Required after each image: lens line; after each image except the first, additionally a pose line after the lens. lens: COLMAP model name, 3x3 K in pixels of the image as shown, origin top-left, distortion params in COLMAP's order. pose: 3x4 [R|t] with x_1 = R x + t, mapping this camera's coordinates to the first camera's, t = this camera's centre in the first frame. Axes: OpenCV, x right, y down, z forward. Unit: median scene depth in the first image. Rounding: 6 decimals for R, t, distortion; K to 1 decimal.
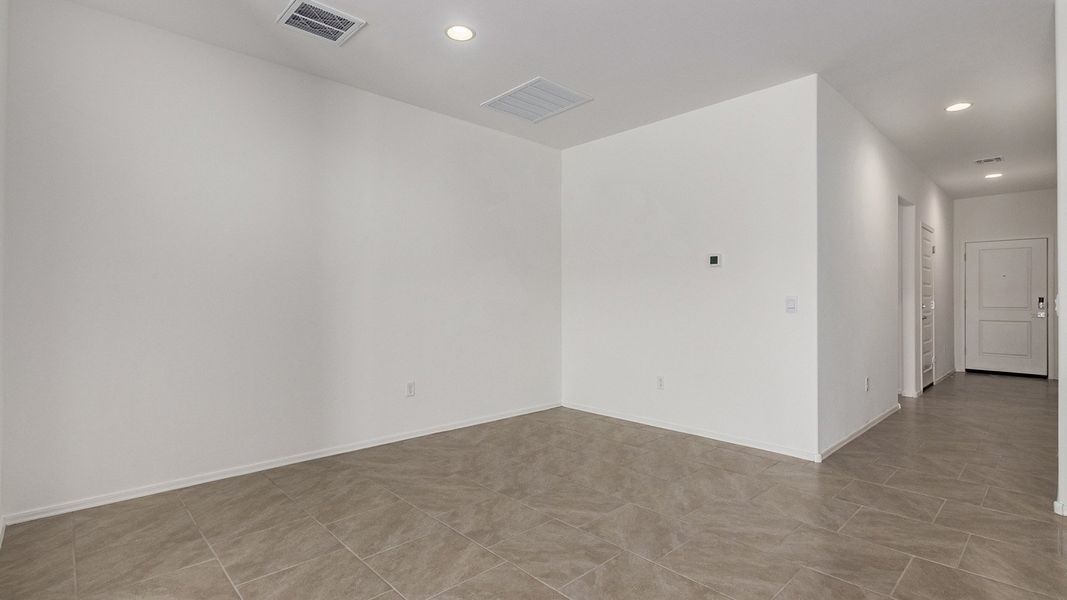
lens RADIAL K [[494.6, 0, 537.1], [0, 494.6, 300.0], [0, 0, 1]] dist [0.000421, -0.001629]
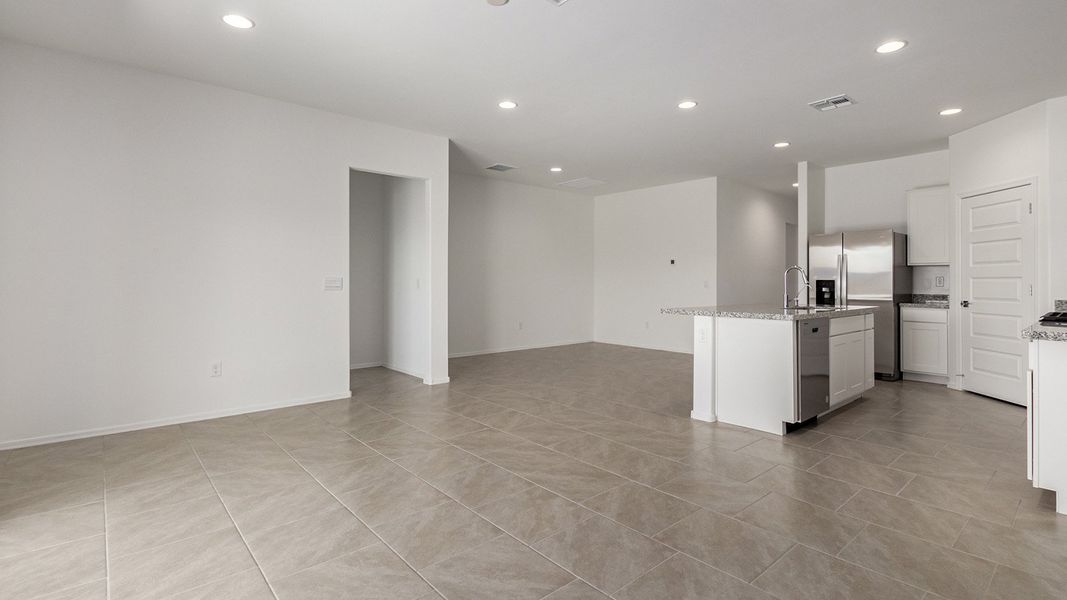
lens RADIAL K [[494.6, 0, 538.6], [0, 494.6, 271.6], [0, 0, 1]] dist [0.000421, -0.001629]
pose [[0.999612, 0.003751, -0.027610, -0.173504], [-0.004308, 0.999788, -0.020118, 0.000216], [0.027529, 0.020229, 0.999416, -1.373206]]
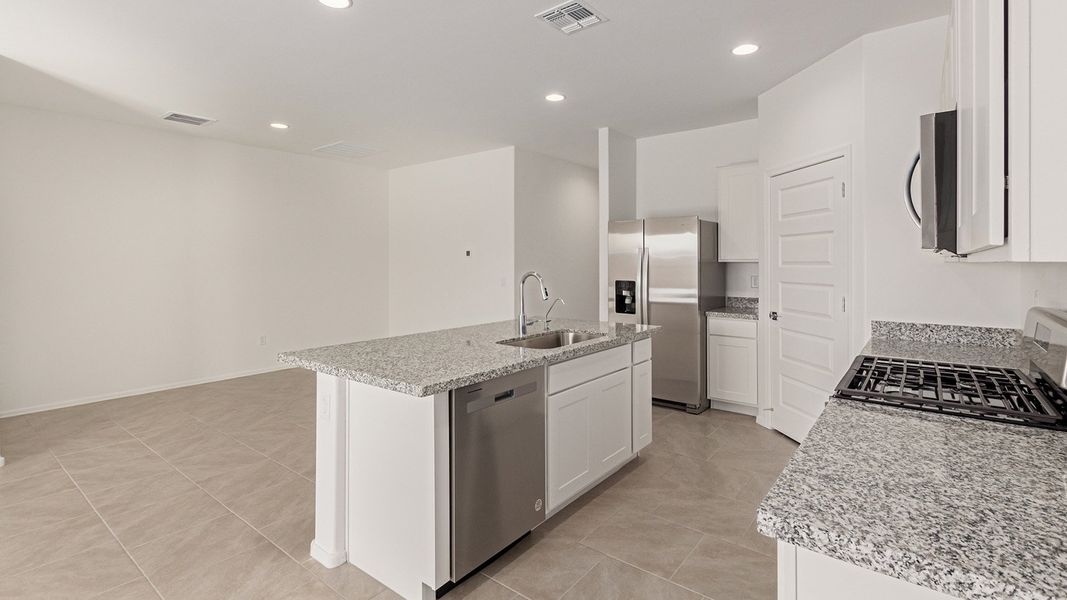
lens RADIAL K [[494.6, 0, 536.4], [0, 494.6, 254.2], [0, 0, 1]] dist [0.000421, -0.001629]
pose [[0.986775, 0.000046, 0.162097, 0.433204], [0.002632, 0.999864, -0.016307, -0.071533], [-0.162075, 0.016518, 0.986640, -0.797846]]
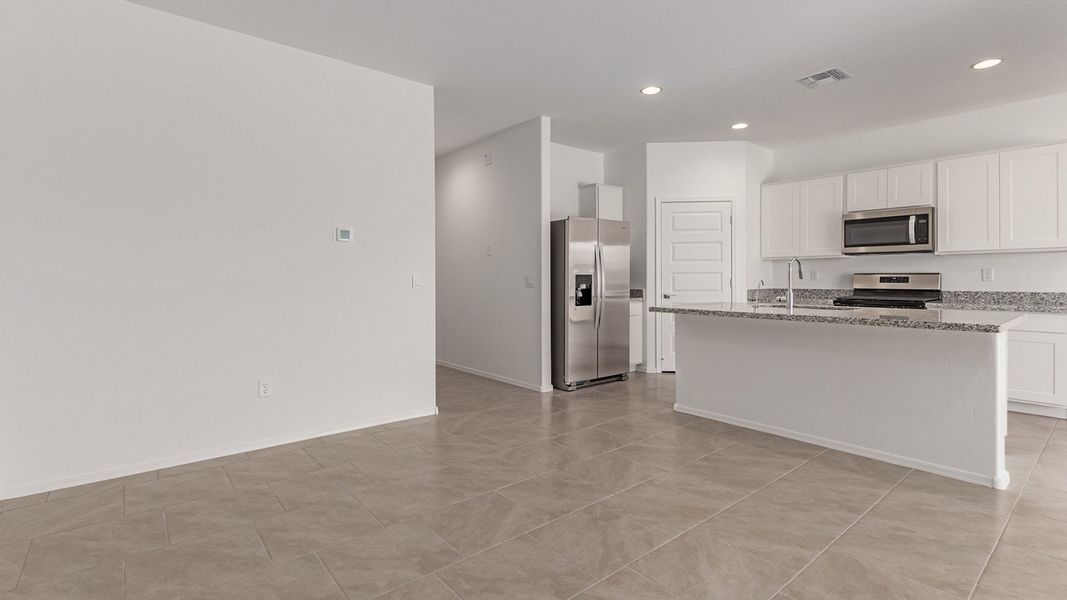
lens RADIAL K [[494.6, 0, 532.8], [0, 494.6, 281.4], [0, 0, 1]] dist [0.000421, -0.001629]
pose [[0.054136, -0.005261, 0.998520, -0.720681], [0.002336, 0.999984, 0.005142, 0.003114], [-0.998531, 0.002055, 0.054148, 0.833202]]
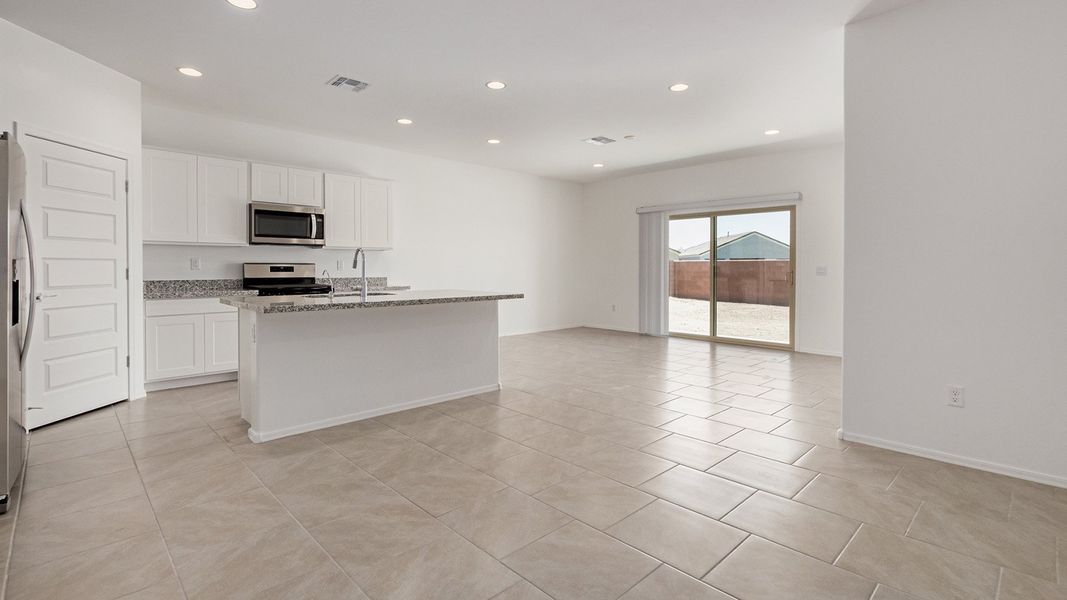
lens RADIAL K [[494.6, 0, 547.8], [0, 494.6, 271.9], [0, 0, 1]] dist [0.000421, -0.001629]
pose [[-0.999055, 0.000126, -0.043466, 0.143444], [-0.000286, 0.999955, 0.009466, 0.001282], [0.043465, 0.009470, -0.999010, 1.606946]]
